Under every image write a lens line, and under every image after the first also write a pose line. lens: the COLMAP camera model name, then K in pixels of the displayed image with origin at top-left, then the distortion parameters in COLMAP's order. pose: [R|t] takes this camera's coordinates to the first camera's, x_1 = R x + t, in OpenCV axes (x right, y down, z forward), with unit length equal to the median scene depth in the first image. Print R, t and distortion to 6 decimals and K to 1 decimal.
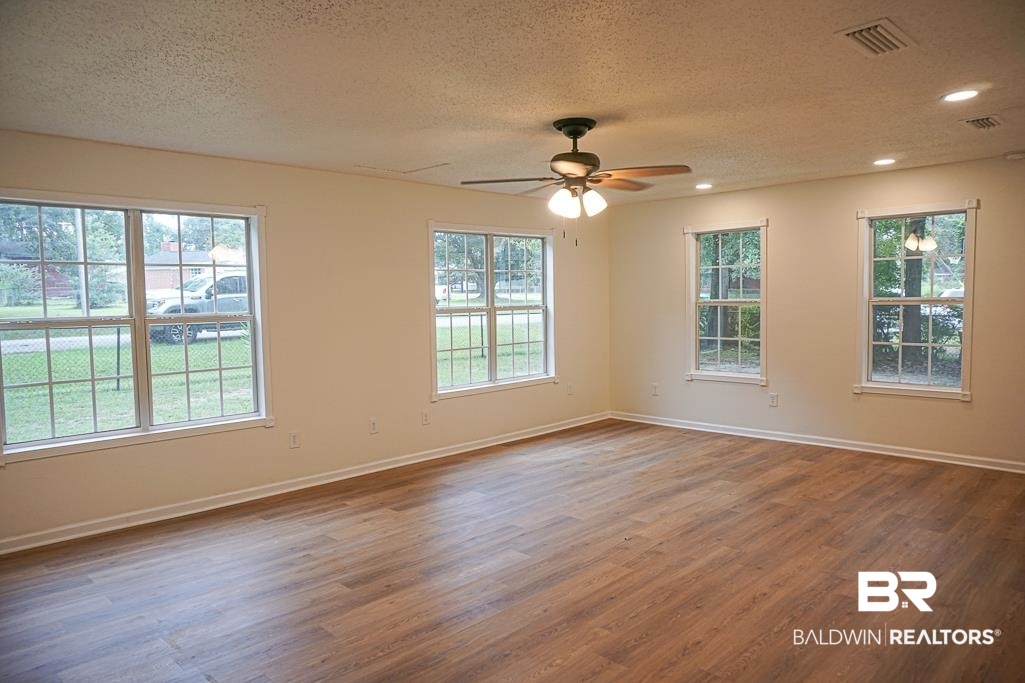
lens RADIAL K [[691.2, 0, 510.4], [0, 691.2, 346.6], [0, 0, 1]] dist [-0.031238, 0.018509]
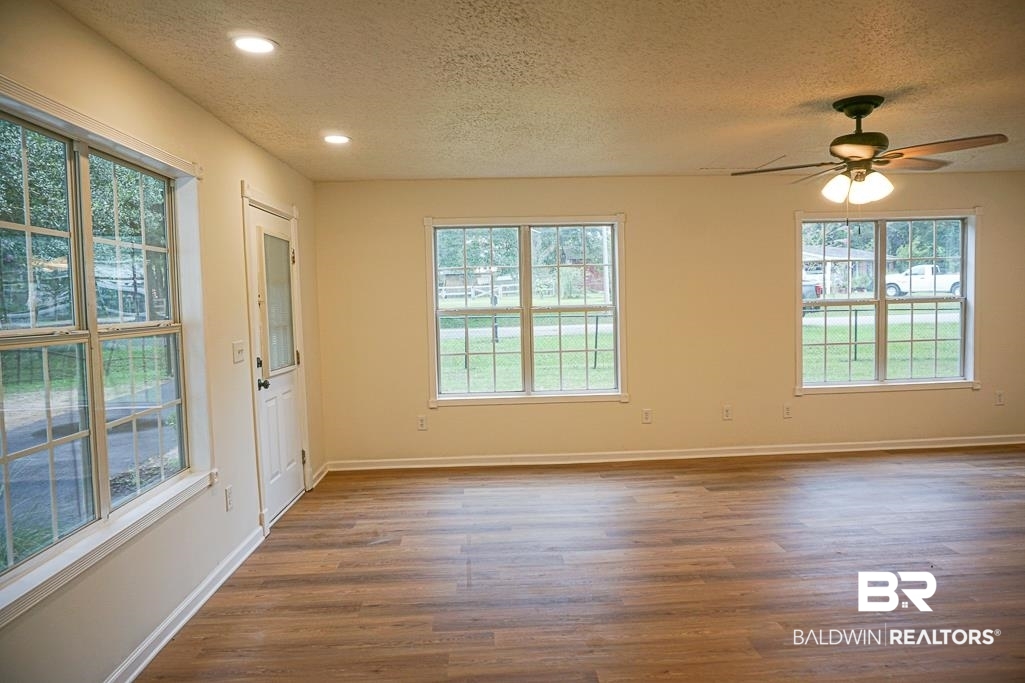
lens RADIAL K [[691.2, 0, 514.4], [0, 691.2, 345.9], [0, 0, 1]] dist [-0.031238, 0.018509]
pose [[0.742149, 0.042711, -0.668872, 0.345442], [-0.035829, 0.999069, 0.024042, -0.000660], [0.669276, 0.006122, 0.742989, 0.003151]]
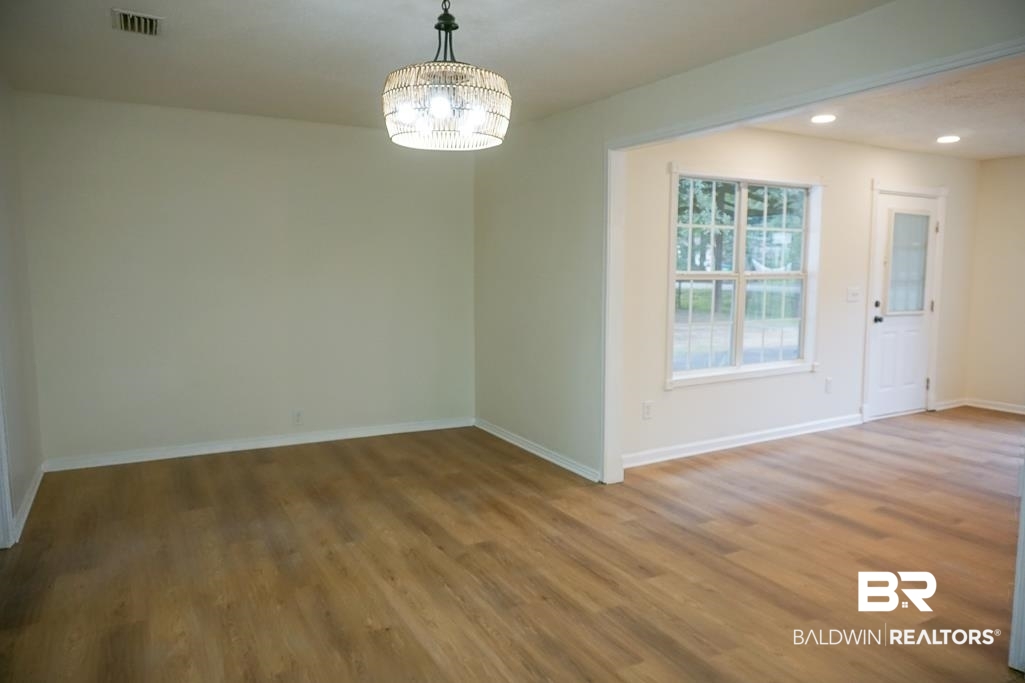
lens RADIAL K [[691.2, 0, 505.8], [0, 691.2, 340.2], [0, 0, 1]] dist [-0.031238, 0.018509]
pose [[-0.269787, 0.116984, -0.955787, 0.992234], [-0.062954, 0.988326, 0.138737, -0.014754], [0.960860, 0.097600, -0.259273, 0.130044]]
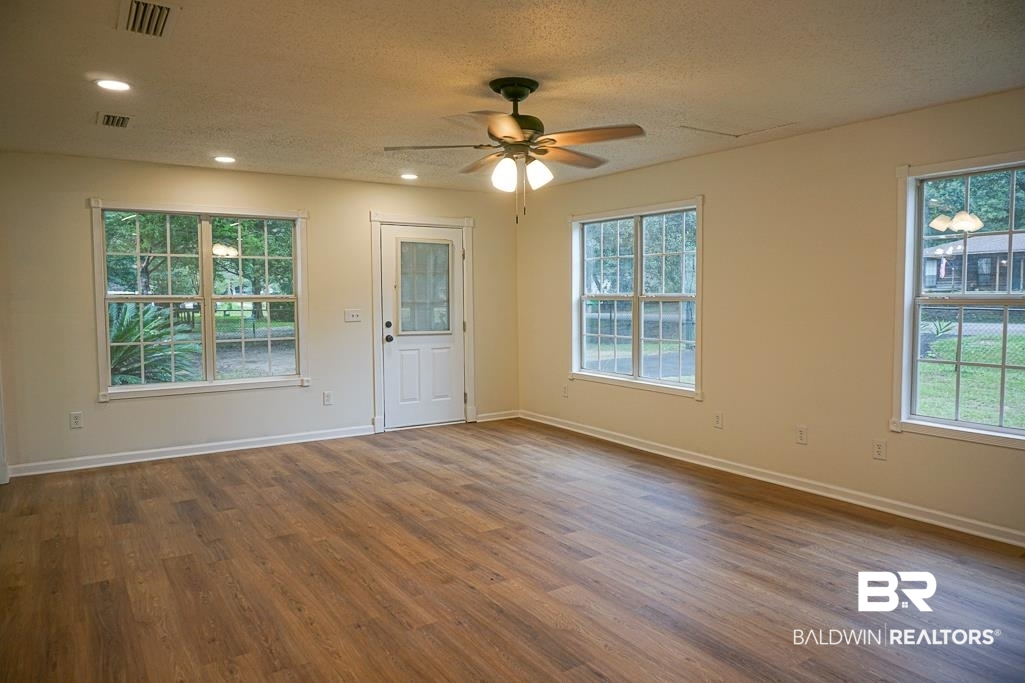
lens RADIAL K [[691.2, 0, 508.1], [0, 691.2, 342.8], [0, 0, 1]] dist [-0.031238, 0.018509]
pose [[-0.213325, 0.083516, -0.973405, 0.889203], [-0.062249, 0.993153, 0.098853, -0.071098], [0.974996, 0.081681, -0.206666, 1.092396]]
